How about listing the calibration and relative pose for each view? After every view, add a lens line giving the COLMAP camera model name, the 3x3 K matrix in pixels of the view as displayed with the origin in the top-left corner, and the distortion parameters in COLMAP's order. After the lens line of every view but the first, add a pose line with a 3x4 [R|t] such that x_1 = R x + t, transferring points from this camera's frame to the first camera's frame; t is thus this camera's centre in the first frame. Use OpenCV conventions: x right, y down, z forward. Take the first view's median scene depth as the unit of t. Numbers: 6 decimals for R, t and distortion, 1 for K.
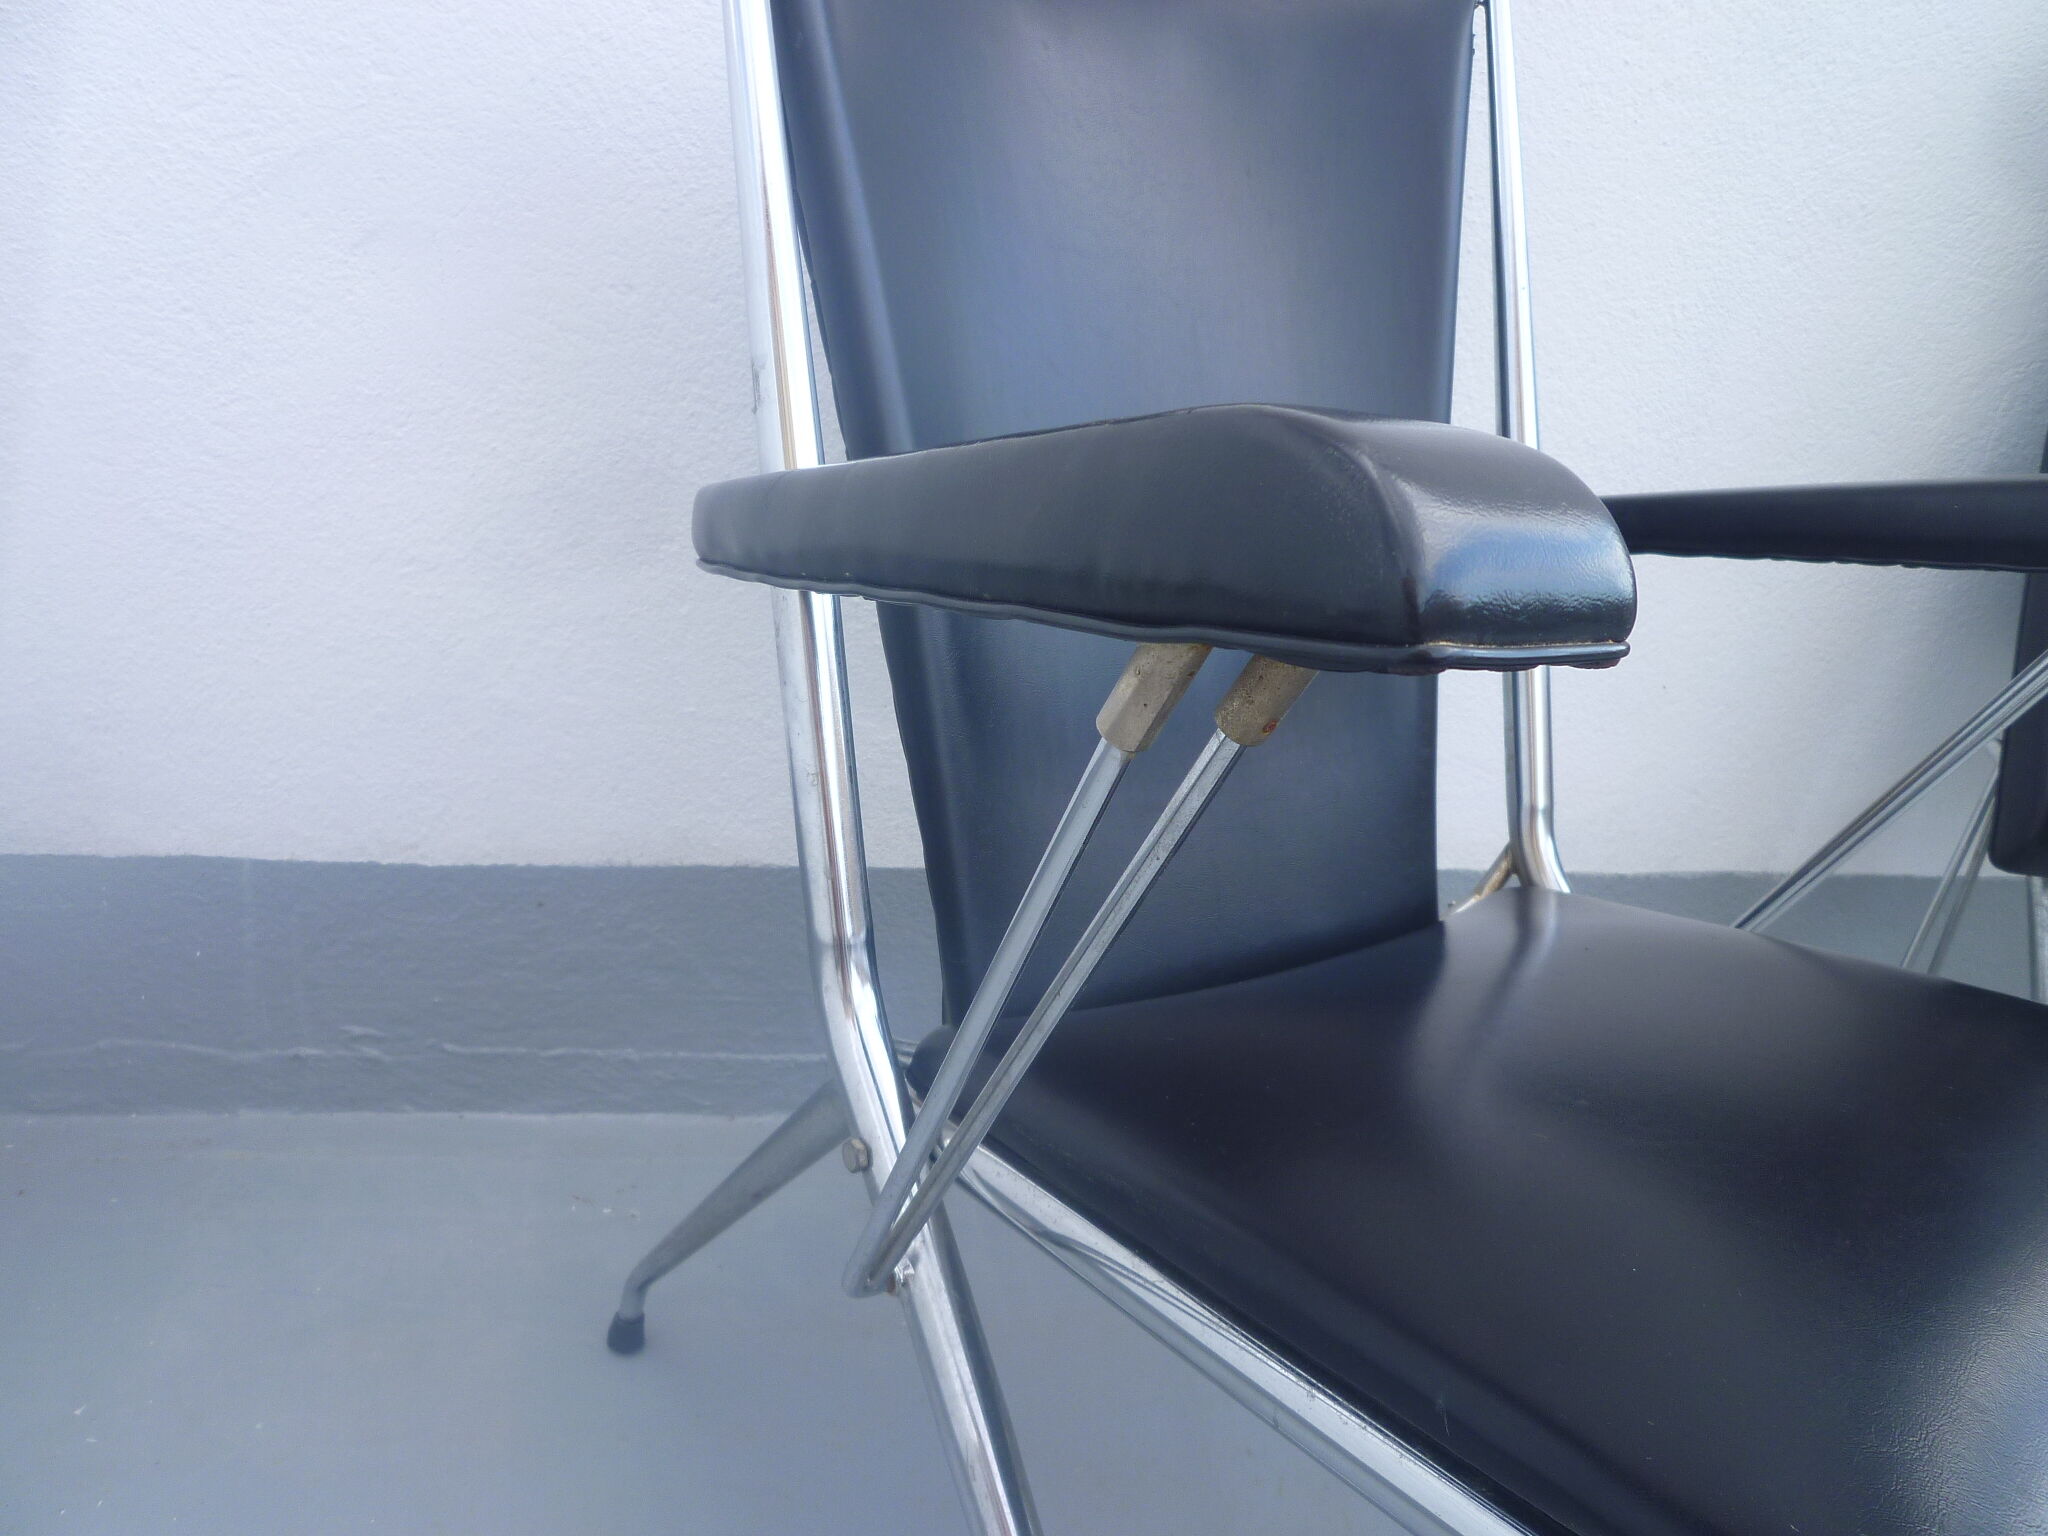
lens RADIAL K [[1550.3, 0, 1028.7], [0, 1550.3, 729.1], [0, 0, 1]] dist [-0.062313, 0.017204]
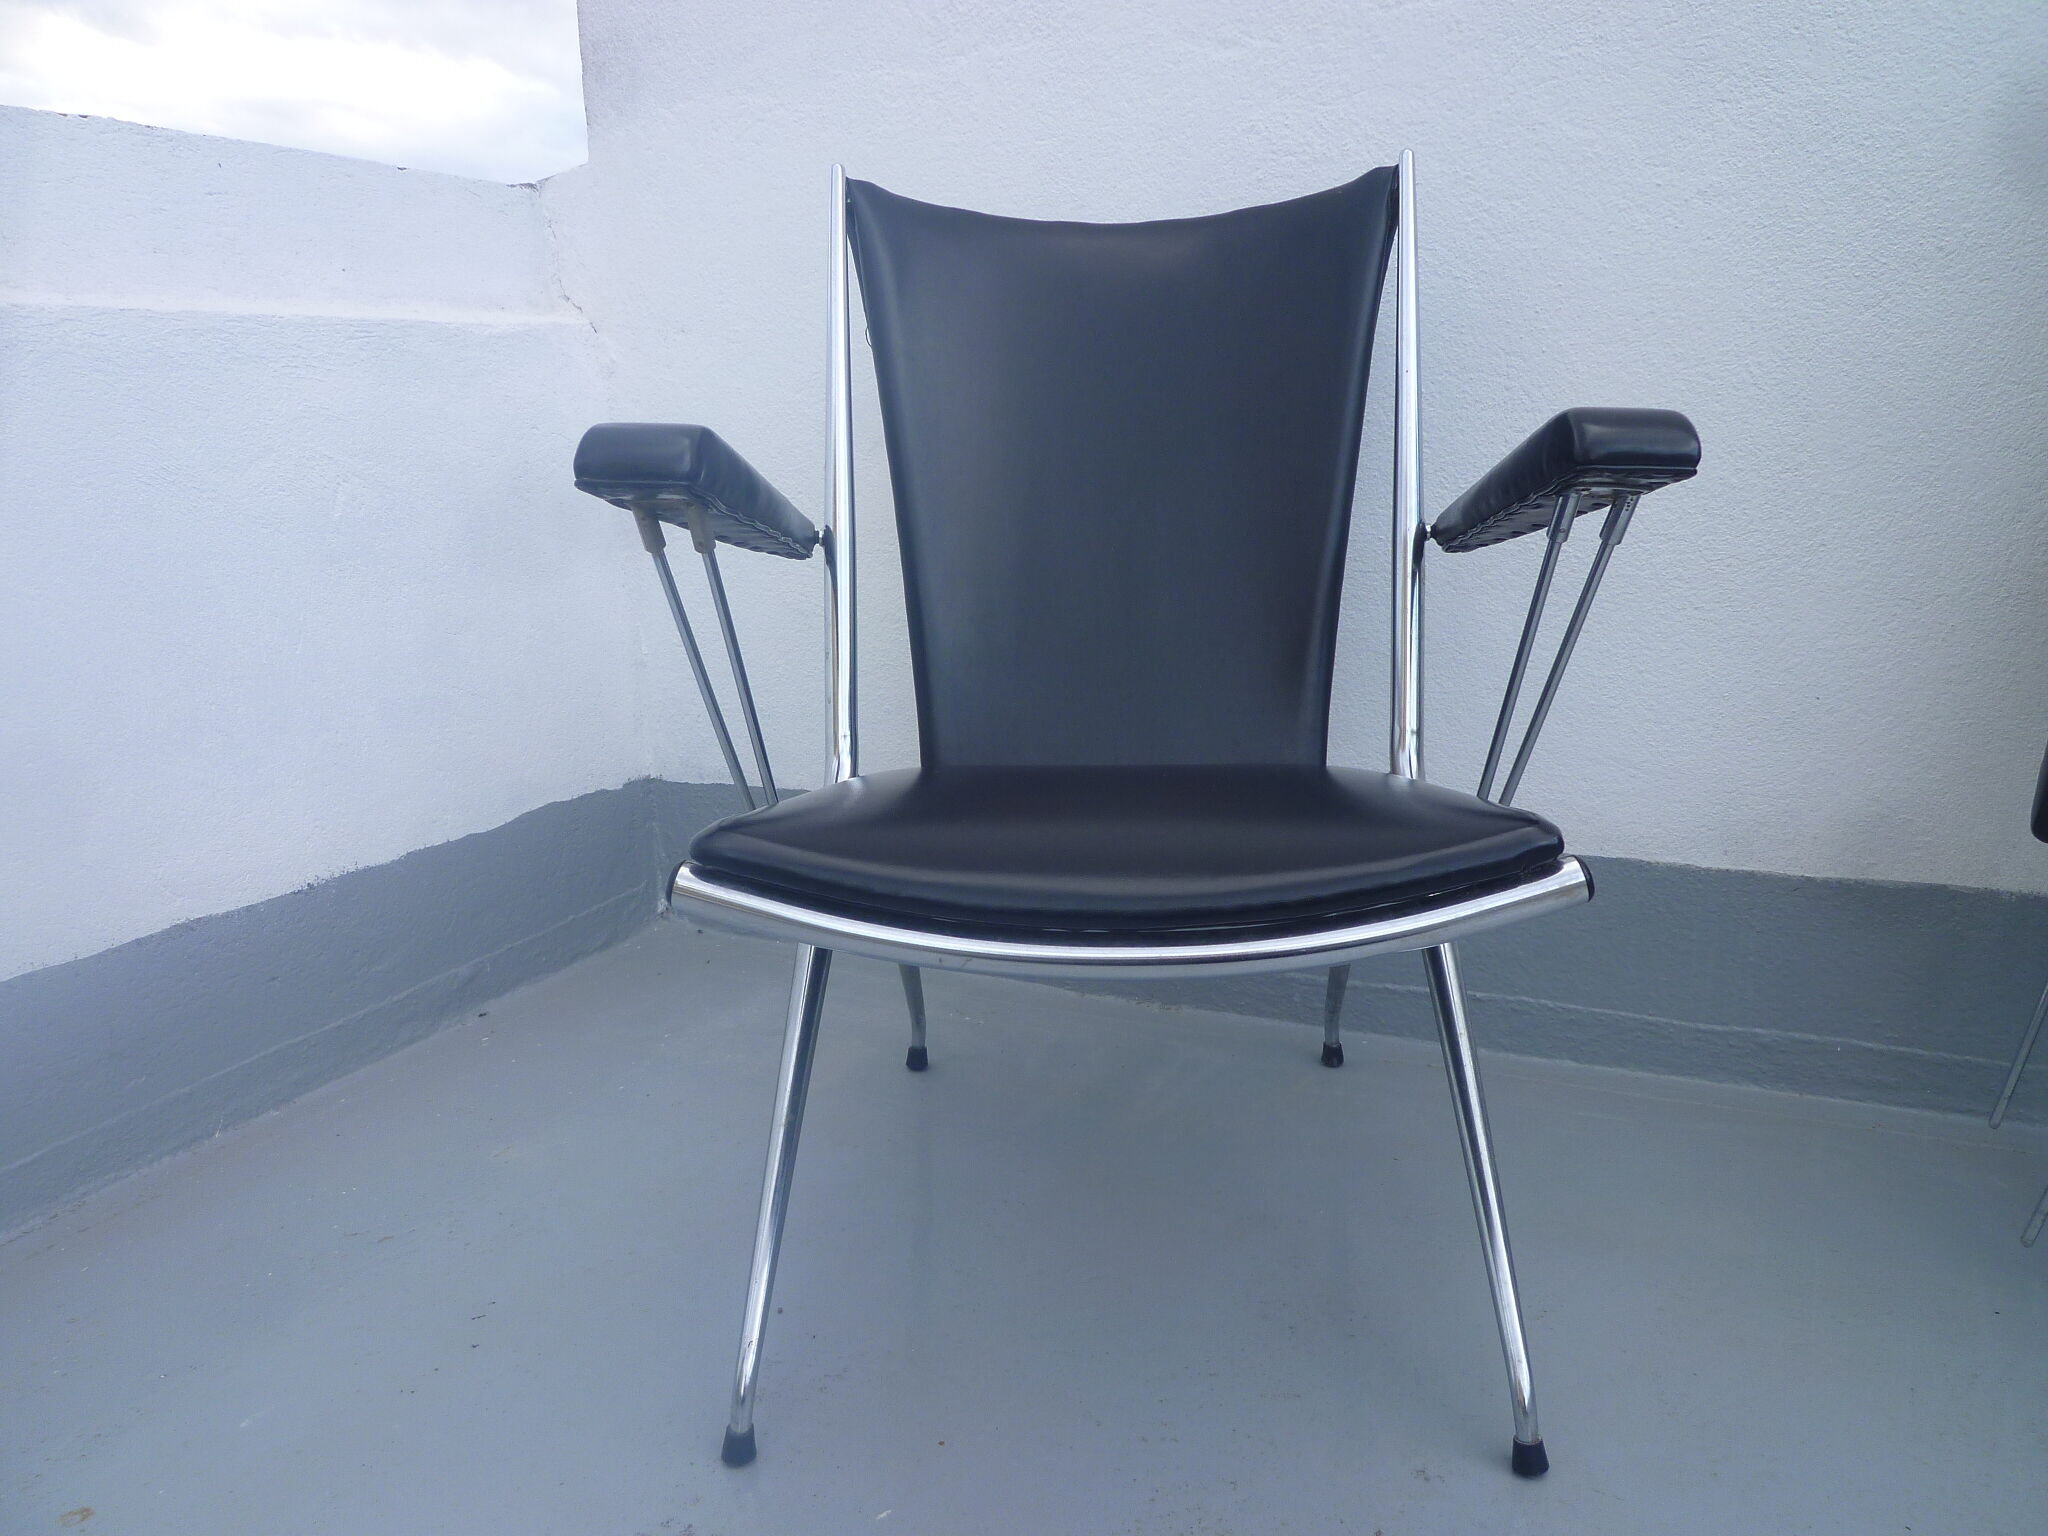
lens RADIAL K [[1550.3, 0, 1028.7], [0, 1550.3, 729.1], [0, 0, 1]] dist [-0.062313, 0.017204]
pose [[0.765279, -0.019234, -0.643411, 0.765246], [-0.086536, 0.987406, -0.132444, 0.211188], [0.637855, 0.157035, 0.753977, -0.207628]]
